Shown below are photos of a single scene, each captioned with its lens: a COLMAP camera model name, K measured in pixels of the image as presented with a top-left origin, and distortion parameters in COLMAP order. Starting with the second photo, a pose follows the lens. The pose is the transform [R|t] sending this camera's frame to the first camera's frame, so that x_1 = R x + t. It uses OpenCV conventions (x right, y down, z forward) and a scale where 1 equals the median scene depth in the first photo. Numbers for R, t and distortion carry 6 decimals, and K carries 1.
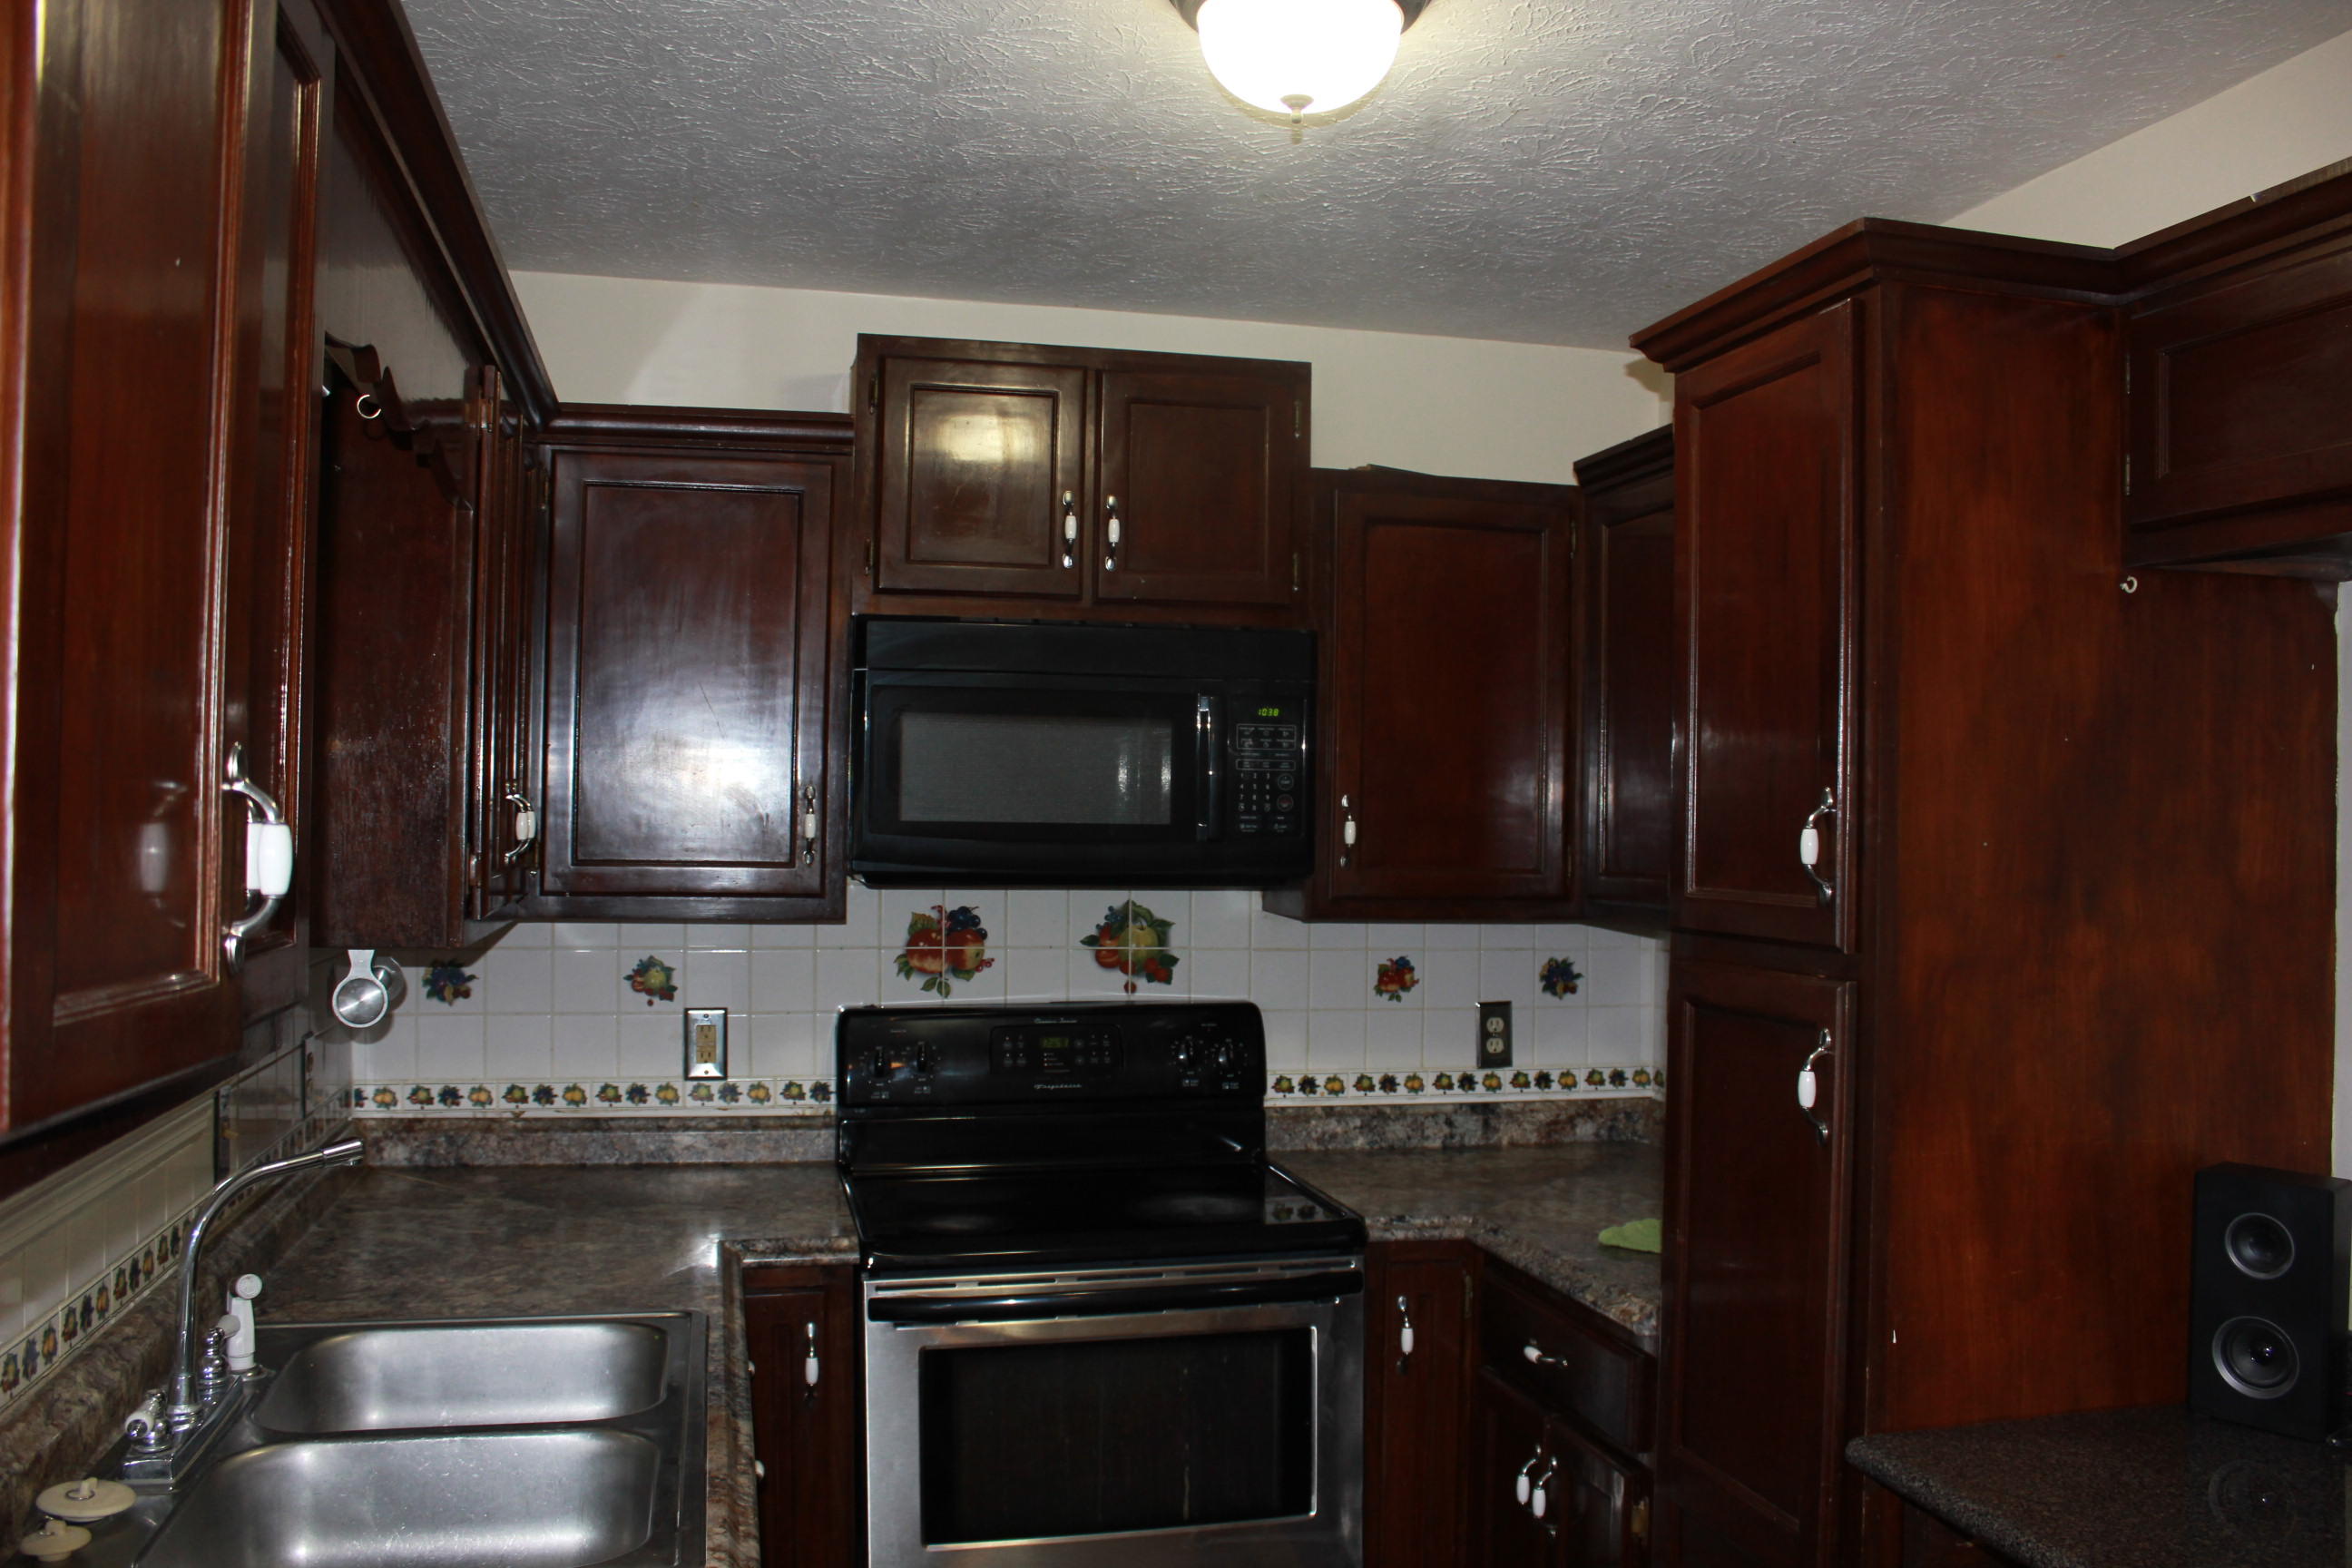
lens RADIAL K [[2022.5, 0, 1179.3], [0, 2022.5, 831.5], [0, 0, 1]] dist [-0.120352, 0.278489]
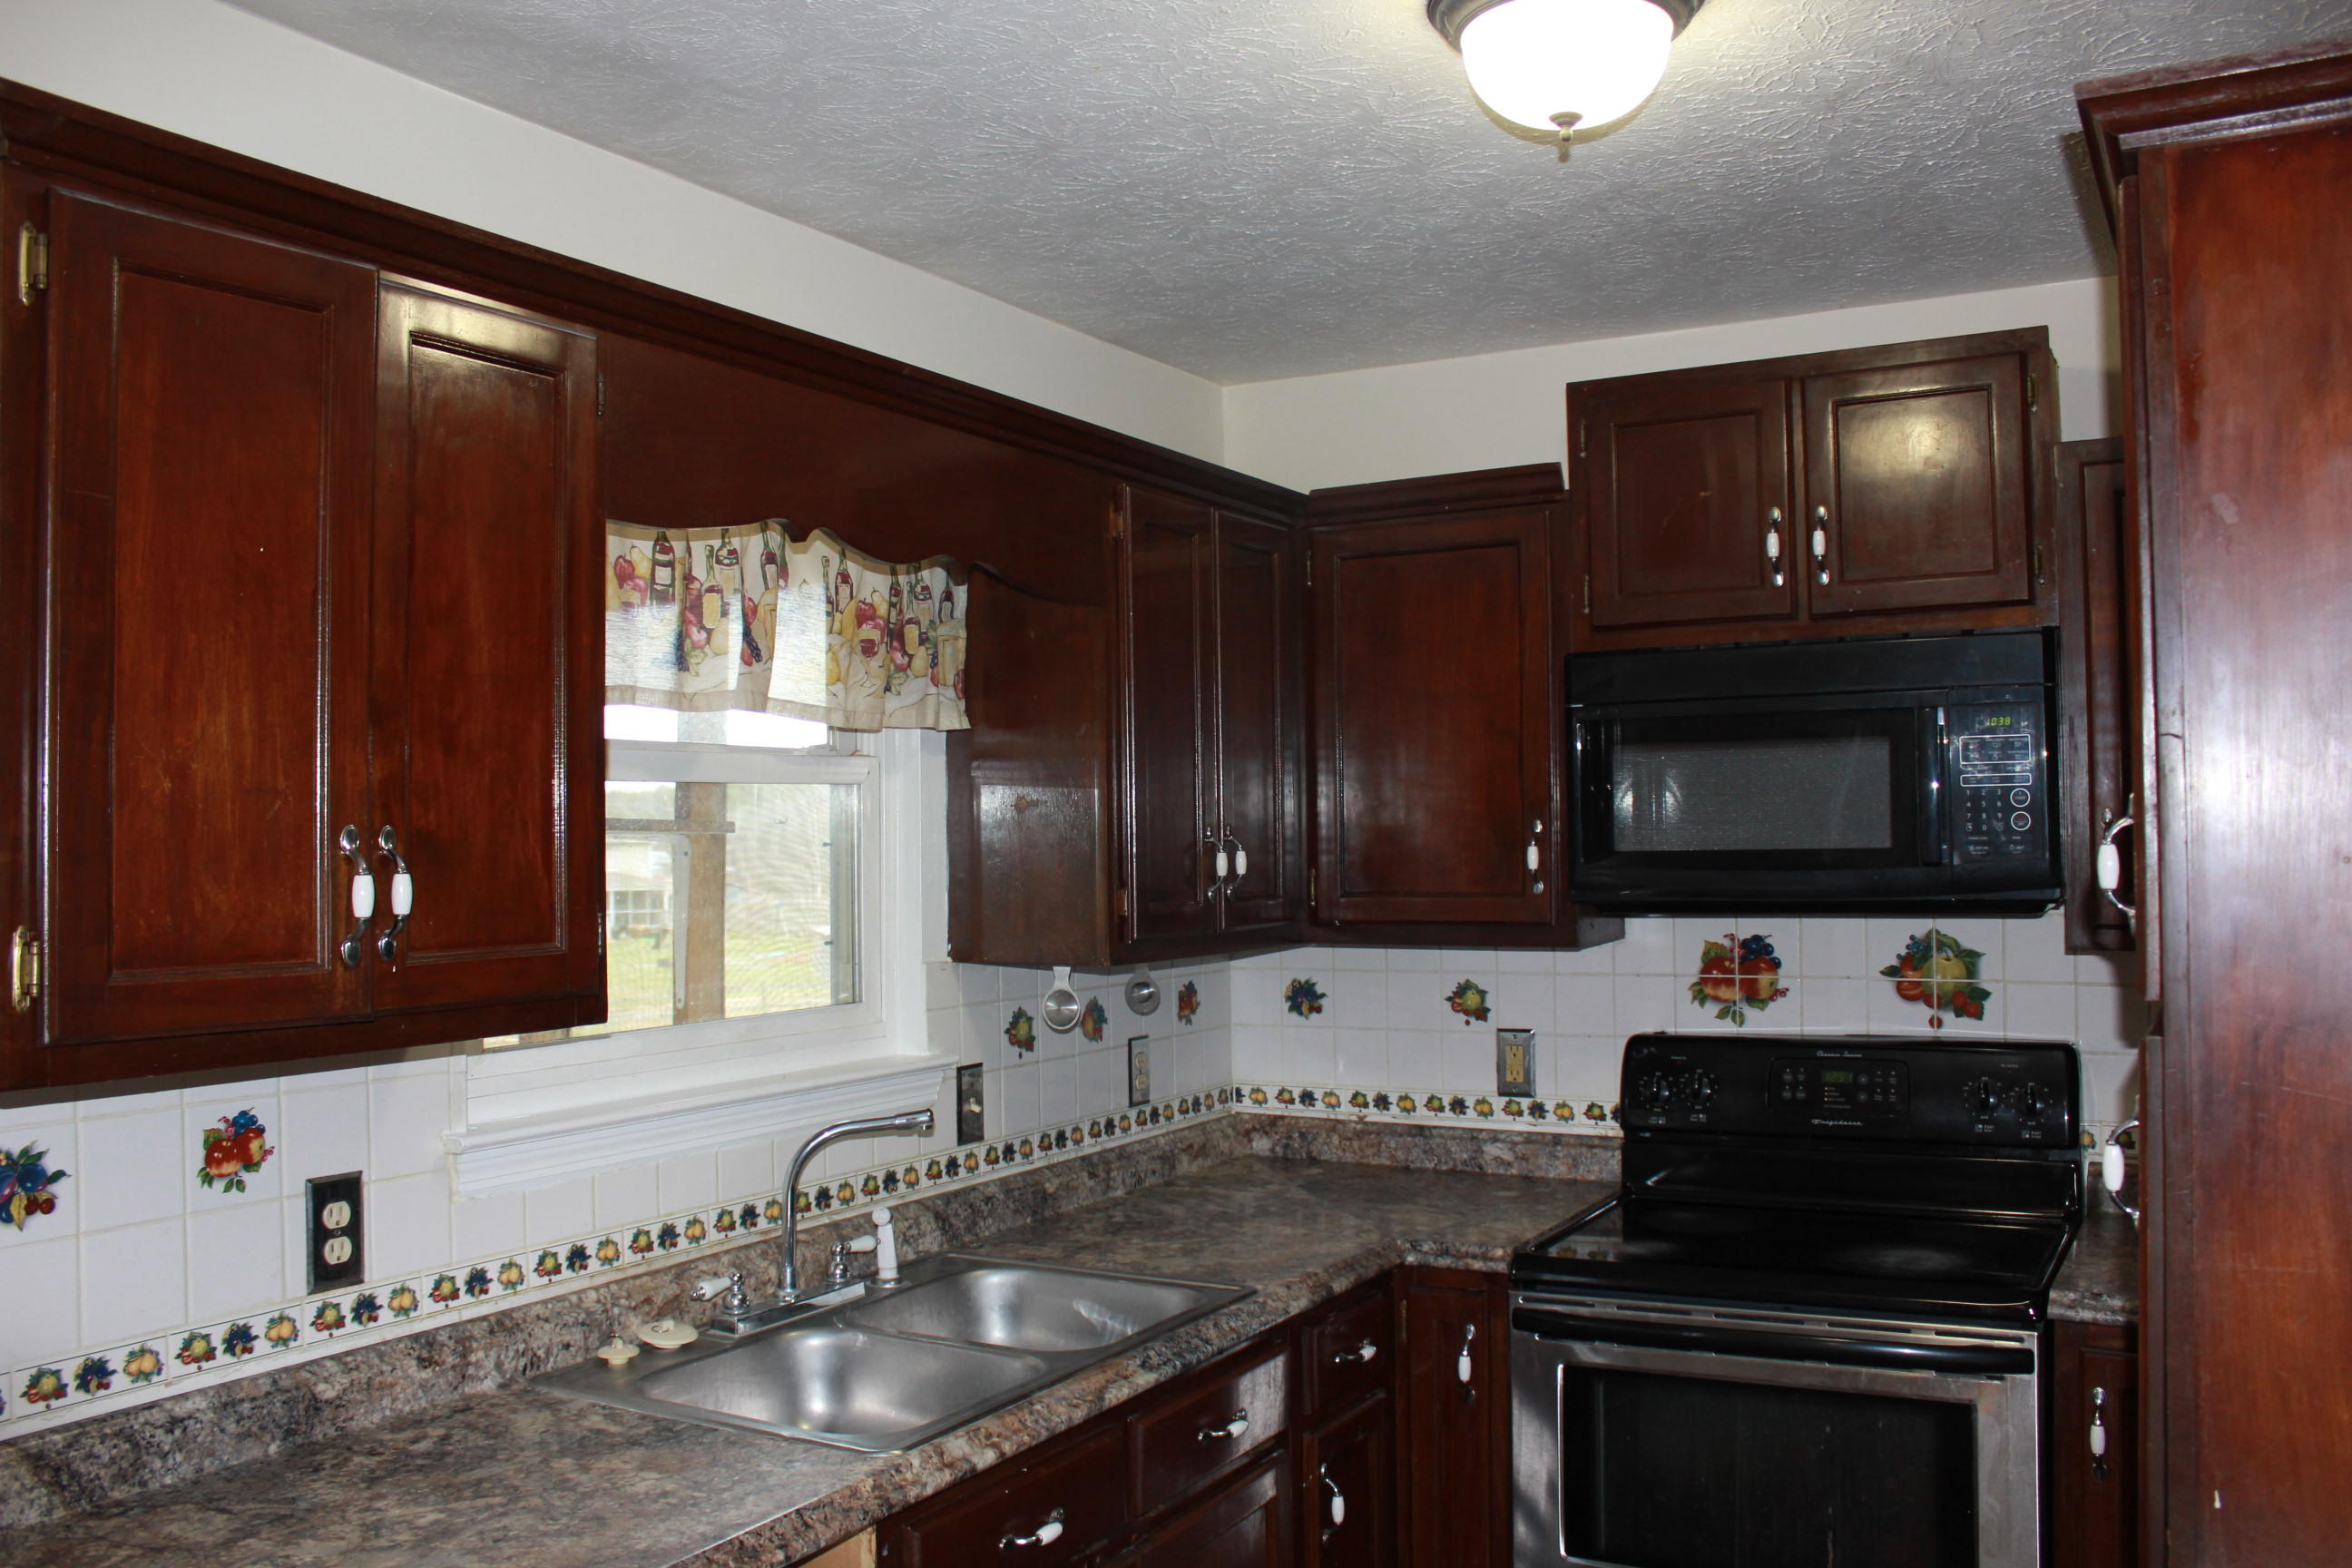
lens RADIAL K [[2022.5, 0, 1179.3], [0, 2022.5, 831.5], [0, 0, 1]] dist [-0.120352, 0.278489]
pose [[0.747412, -0.028336, -0.663757, 0.345704], [0.017119, 0.999580, -0.023395, 0.004961], [0.664141, 0.006123, 0.747583, 0.081866]]
